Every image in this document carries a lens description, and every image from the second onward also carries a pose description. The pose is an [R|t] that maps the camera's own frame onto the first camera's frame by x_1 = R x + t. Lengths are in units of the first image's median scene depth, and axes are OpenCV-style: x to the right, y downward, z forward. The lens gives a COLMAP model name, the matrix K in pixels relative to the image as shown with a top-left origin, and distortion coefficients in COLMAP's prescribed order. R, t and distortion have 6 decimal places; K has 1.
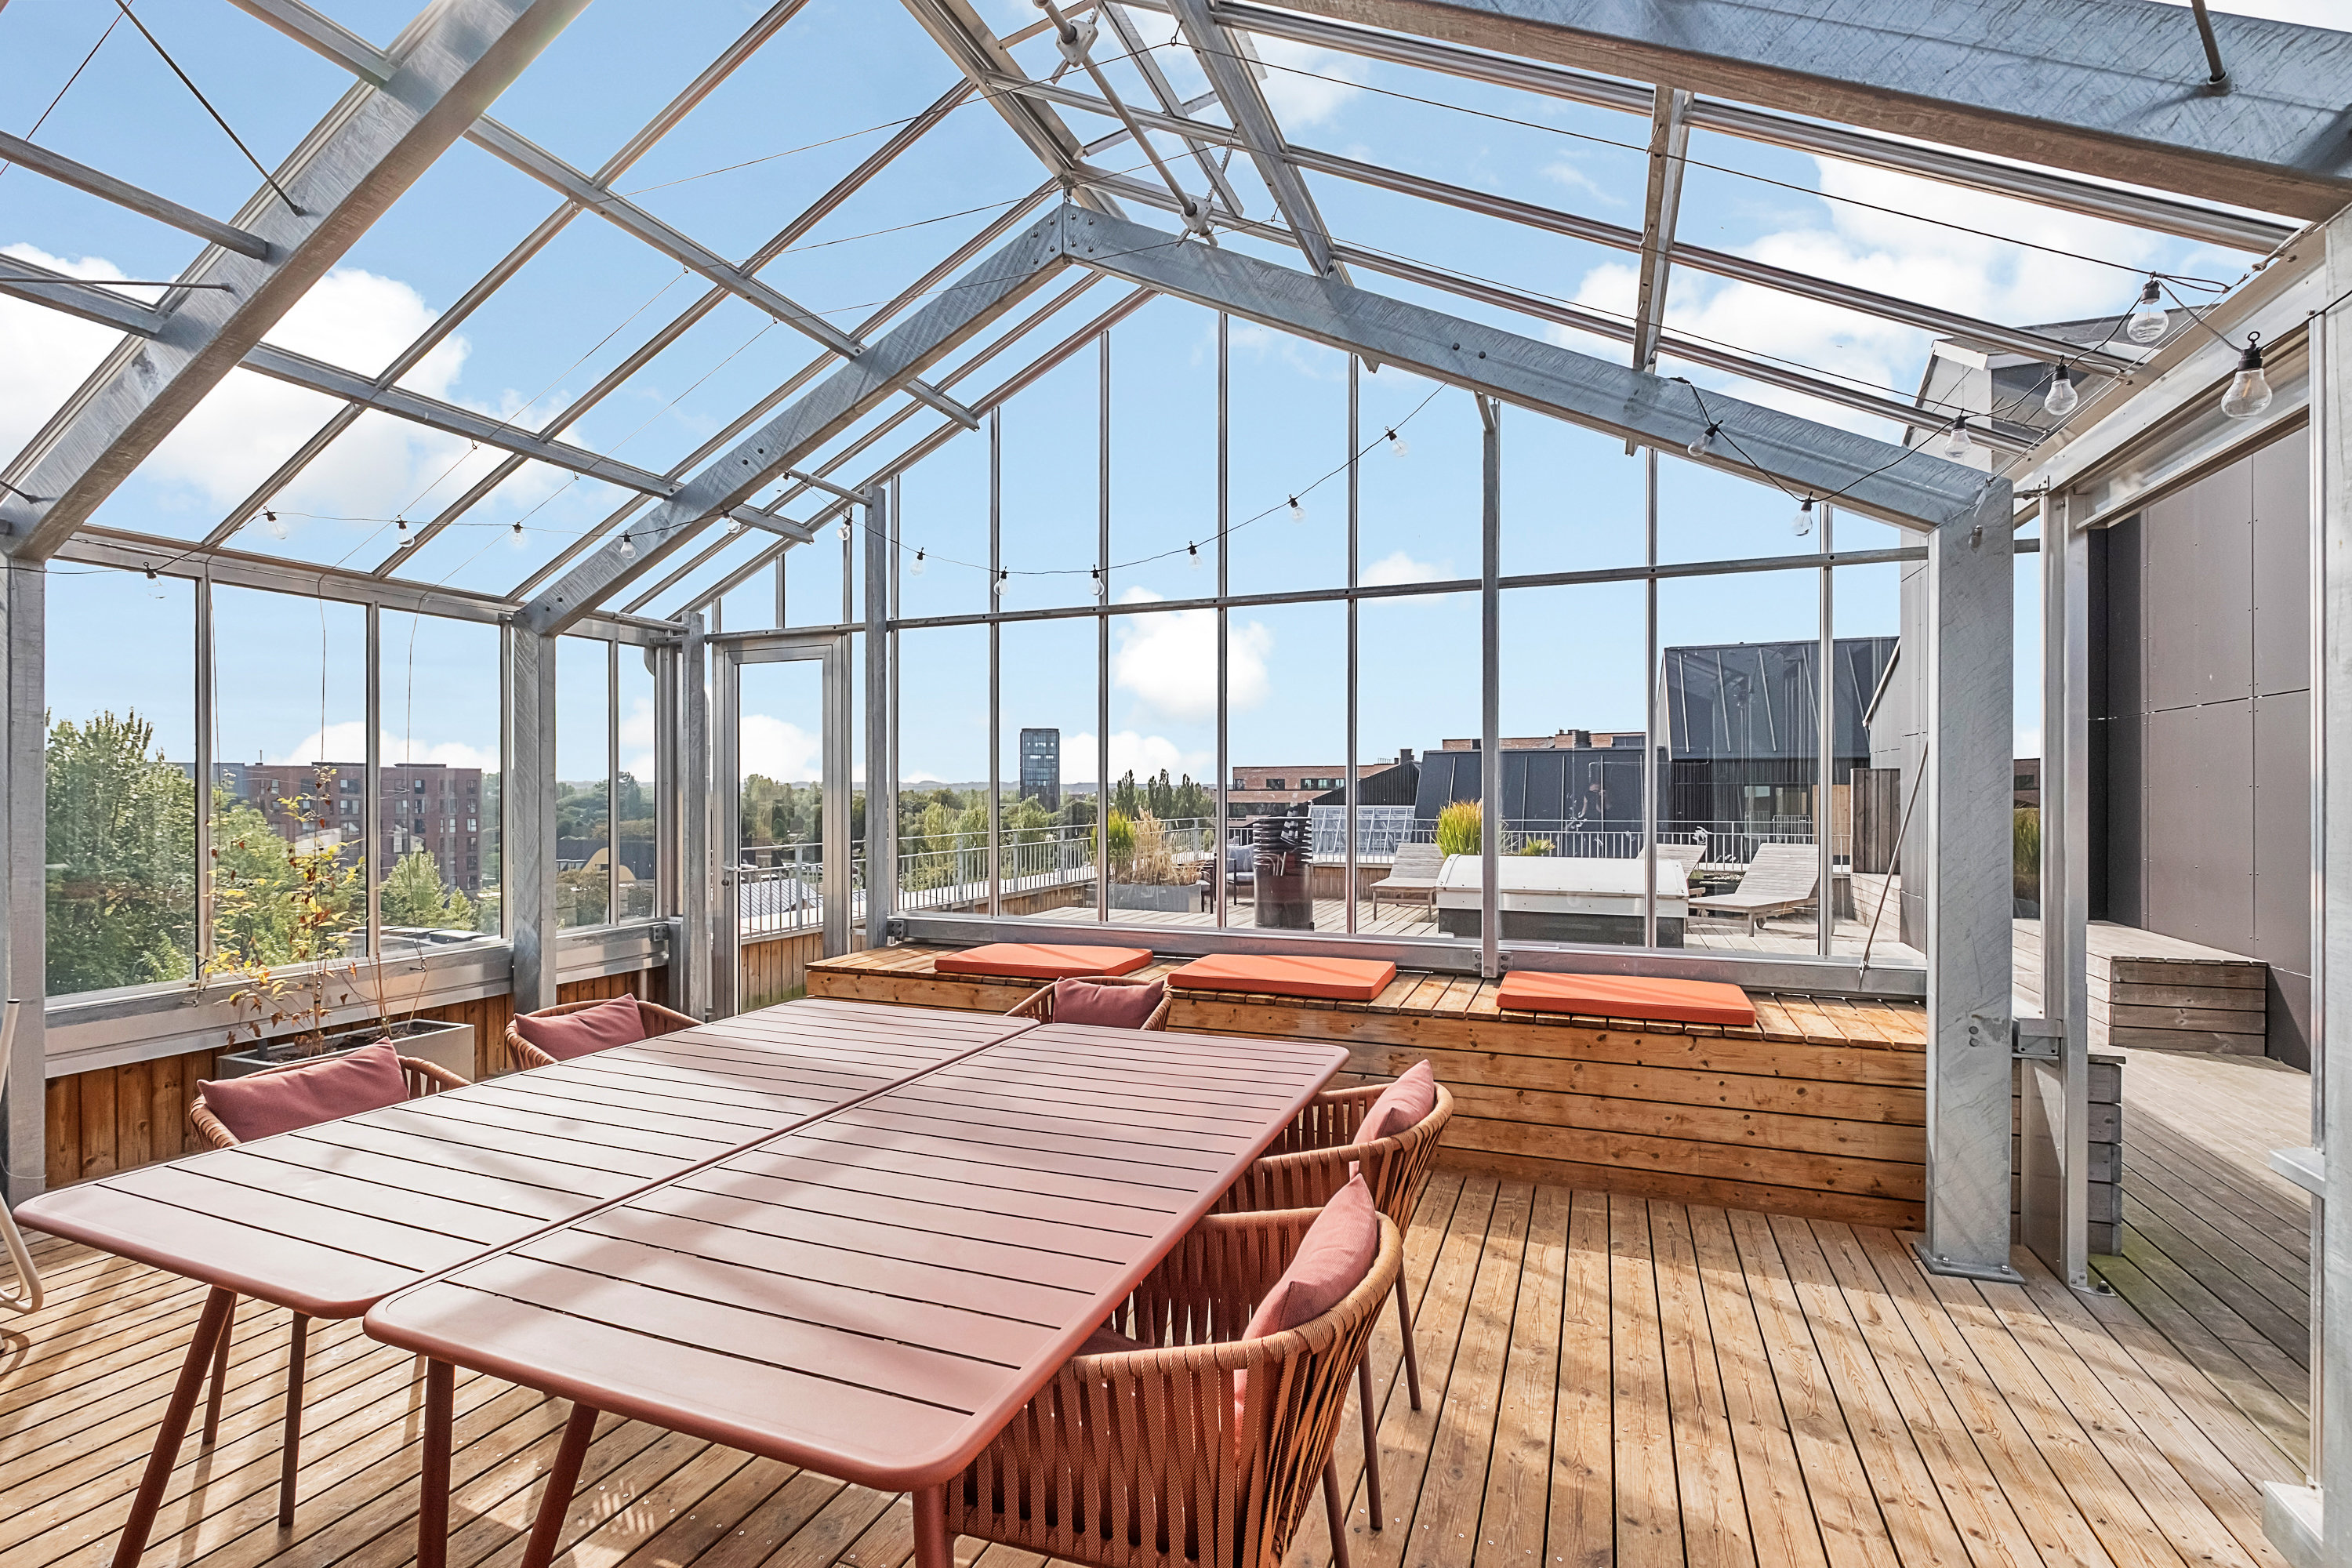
lens RADIAL K [[1068.6, 0, 1166.6], [0, 1068.6, 796.2], [0, 0, 1]] dist [-0.016704, 0.000195]
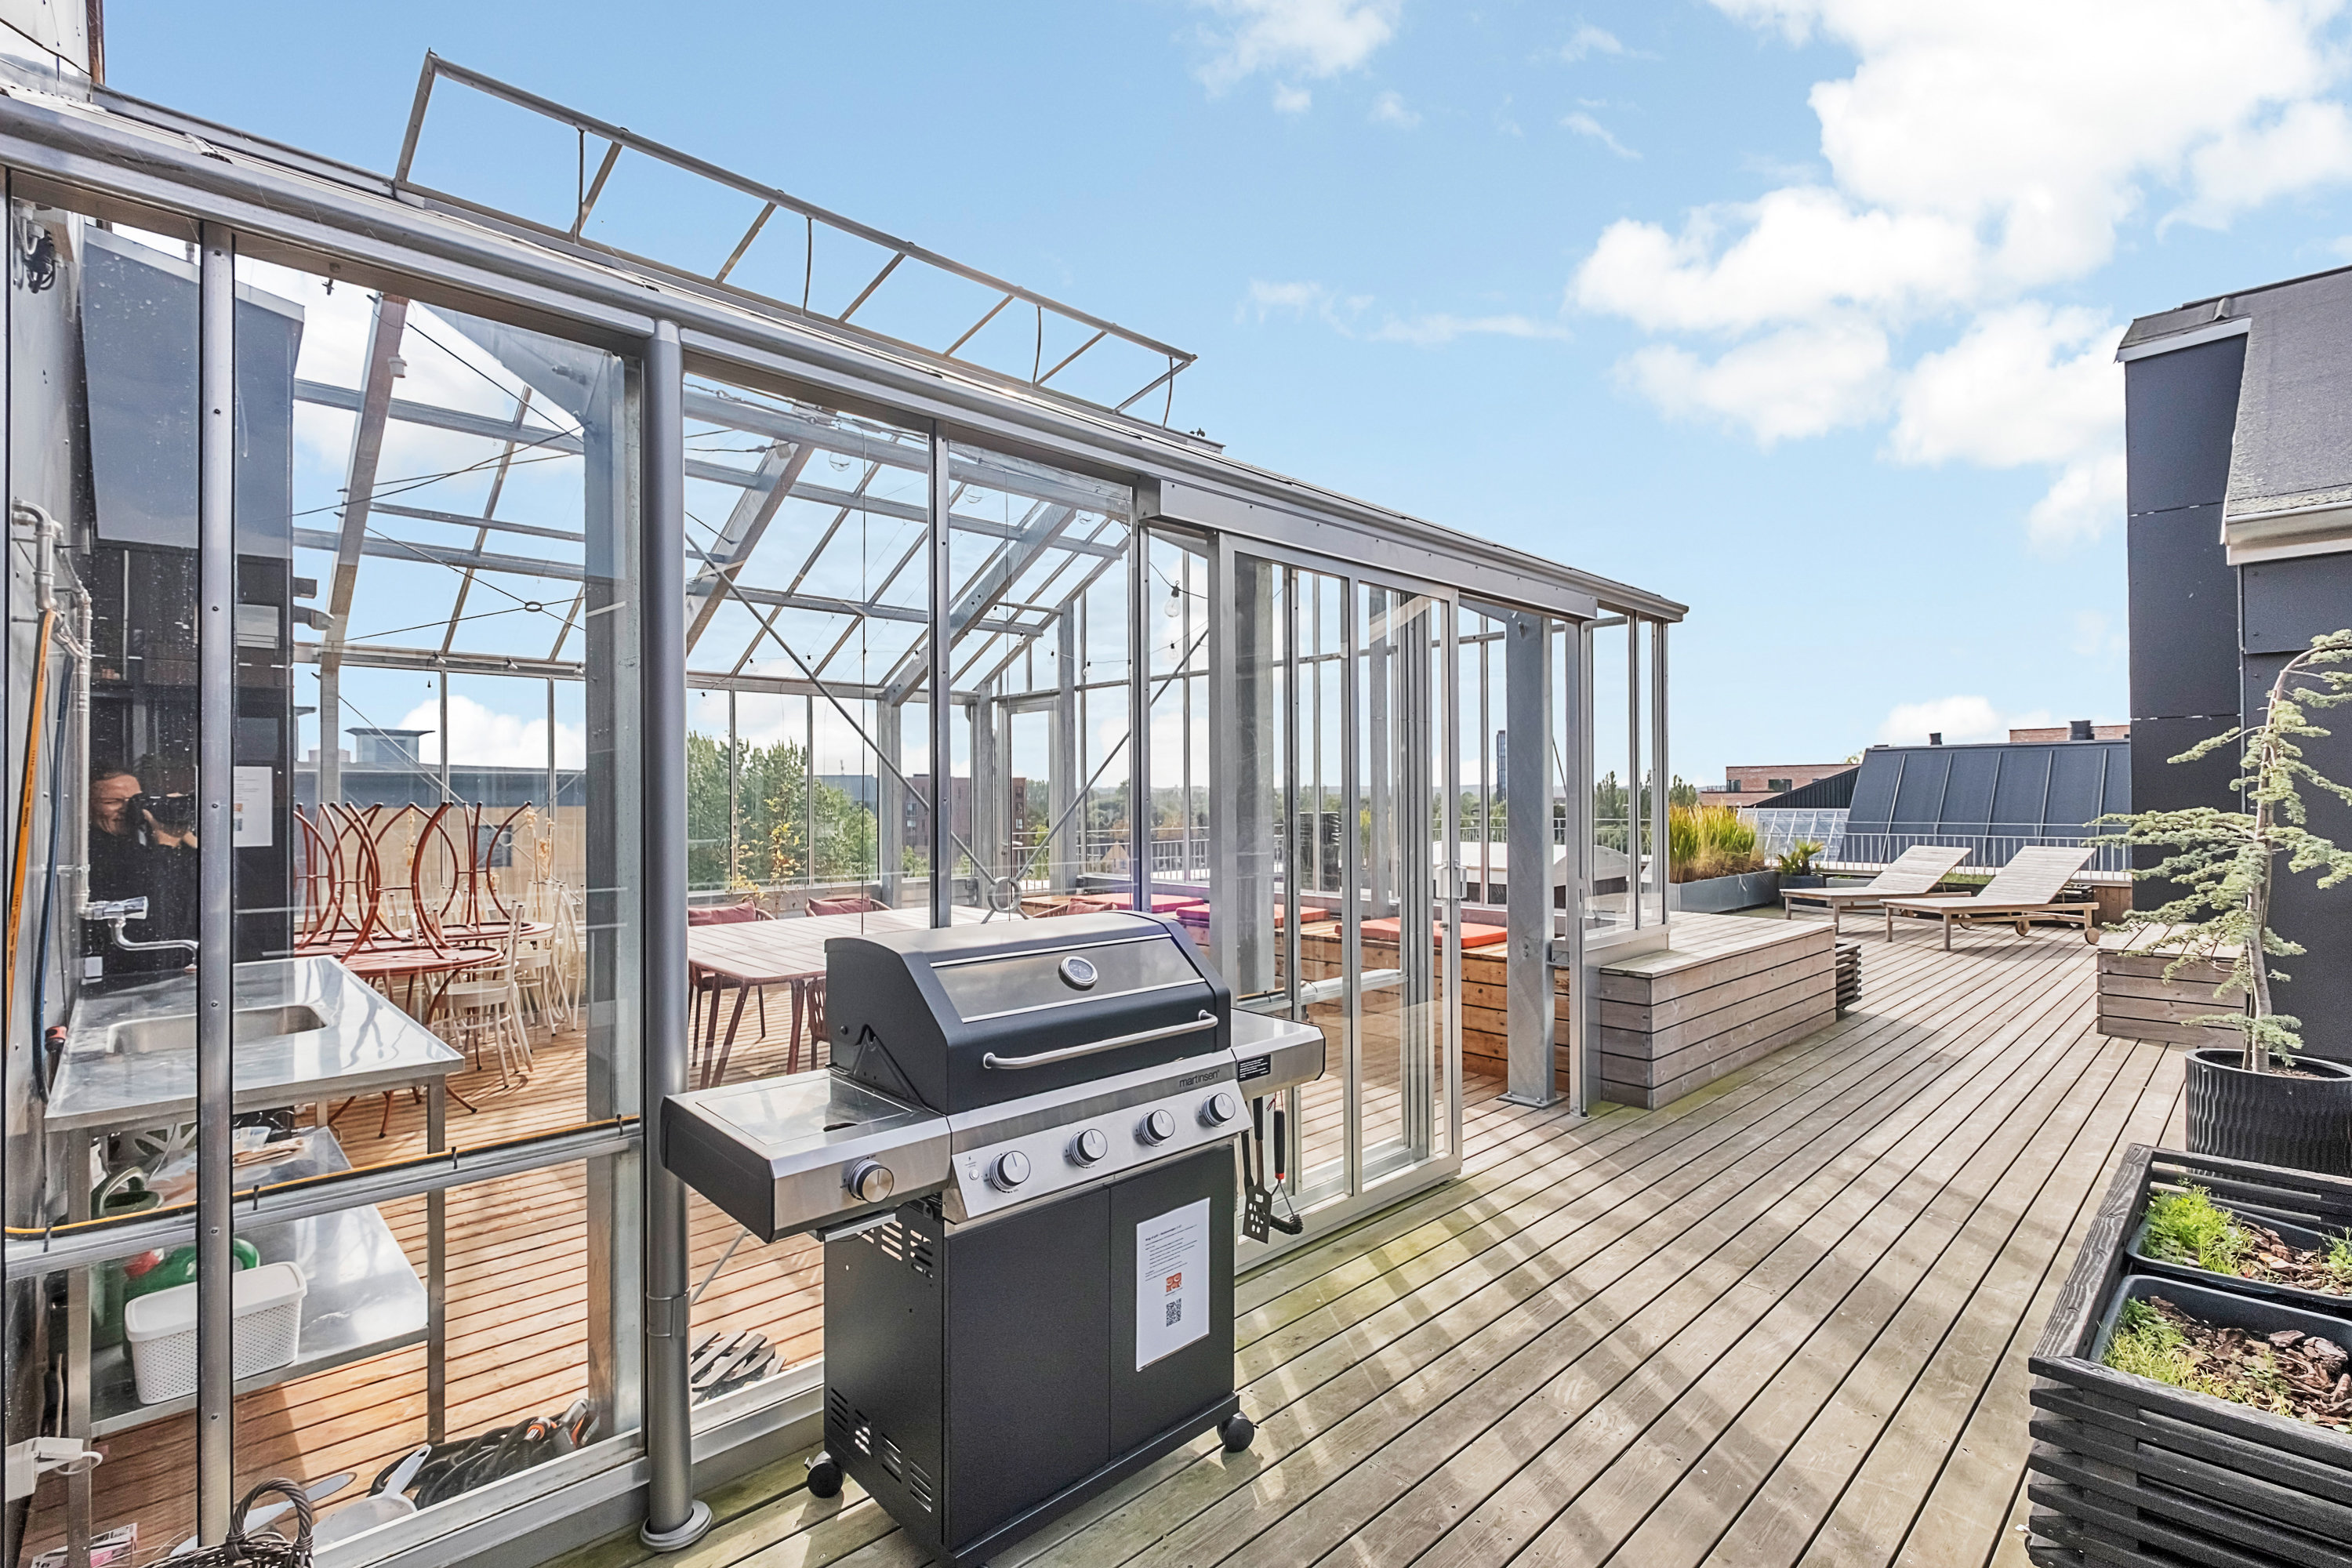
lens RADIAL K [[1068.6, 0, 1181.7], [0, 1068.6, 793.3], [0, 0, 1]] dist [-0.016704, 0.000195]
pose [[0.905215, -0.004940, -0.424926, 0.496064], [0.002317, 0.999975, -0.006689, 0.003484], [0.424948, 0.005071, 0.905203, -0.321764]]
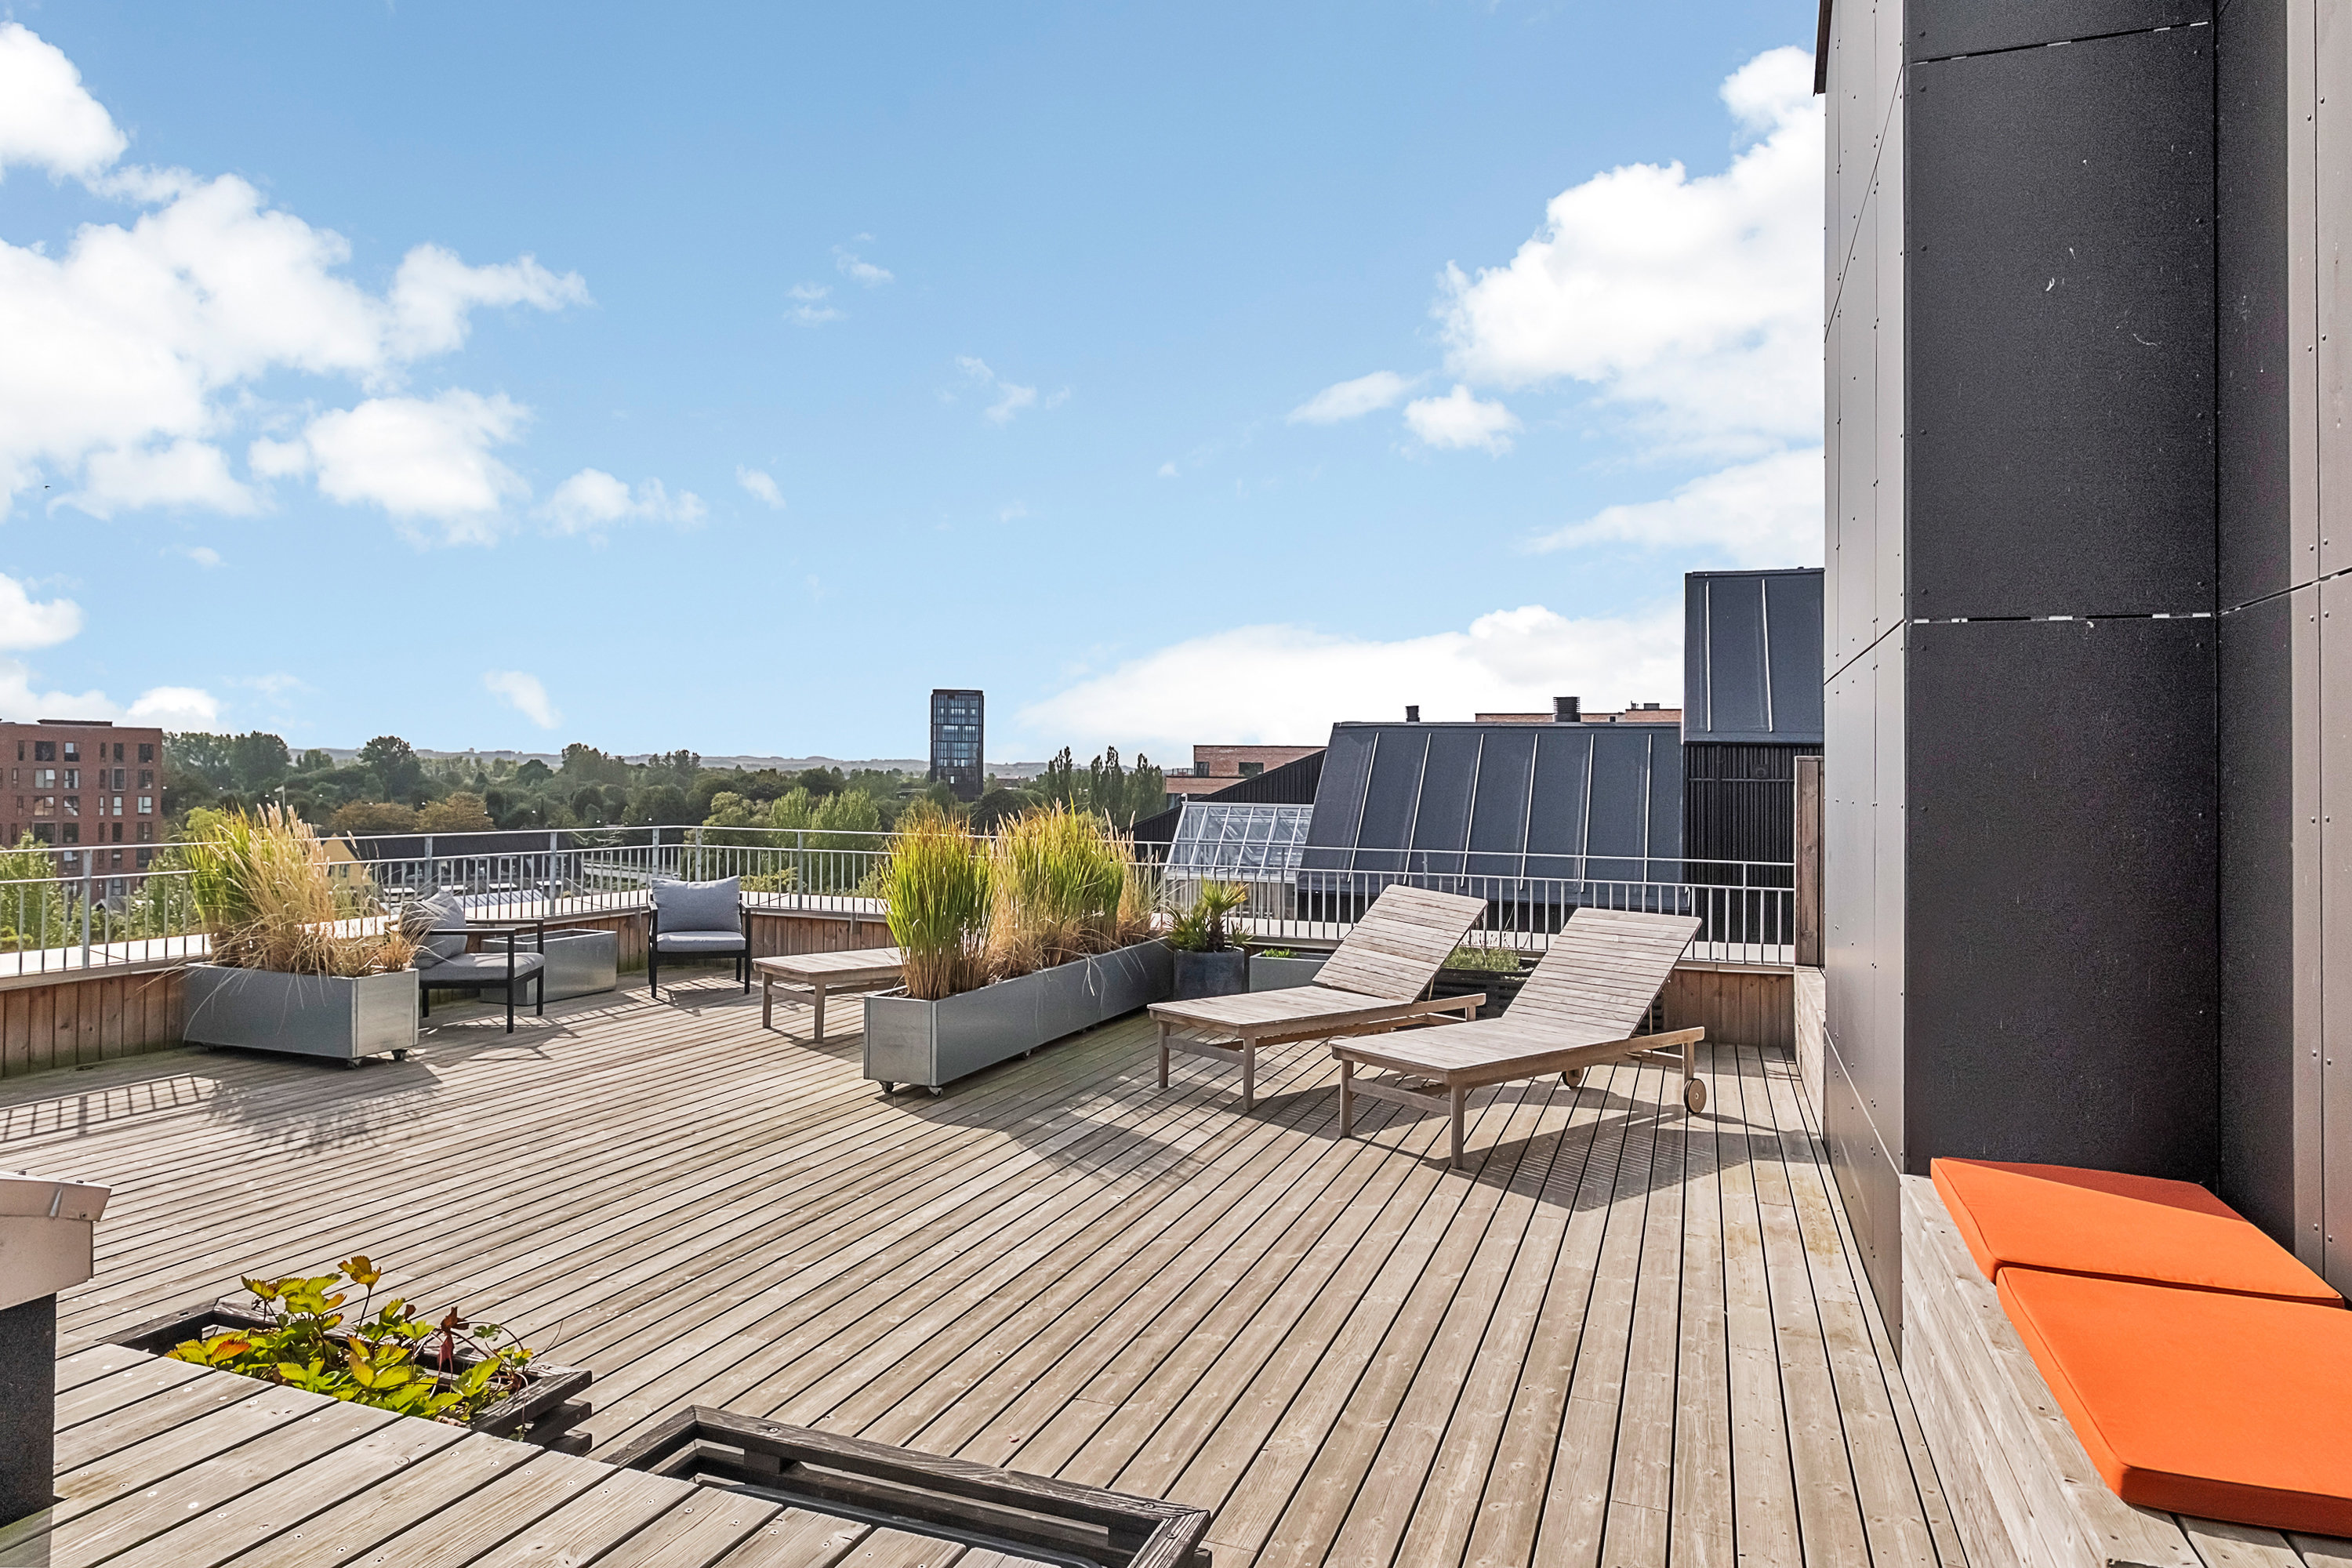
lens RADIAL K [[1402.2, 0, 1173.1], [0, 1402.2, 808.9], [0, 0, 1]] dist [0.005386, 0.001673]
pose [[0.999701, 0.016510, 0.018012, 0.643681], [-0.016832, 0.999698, 0.017904, -0.014515], [-0.017711, -0.018201, 0.999677, 0.640759]]
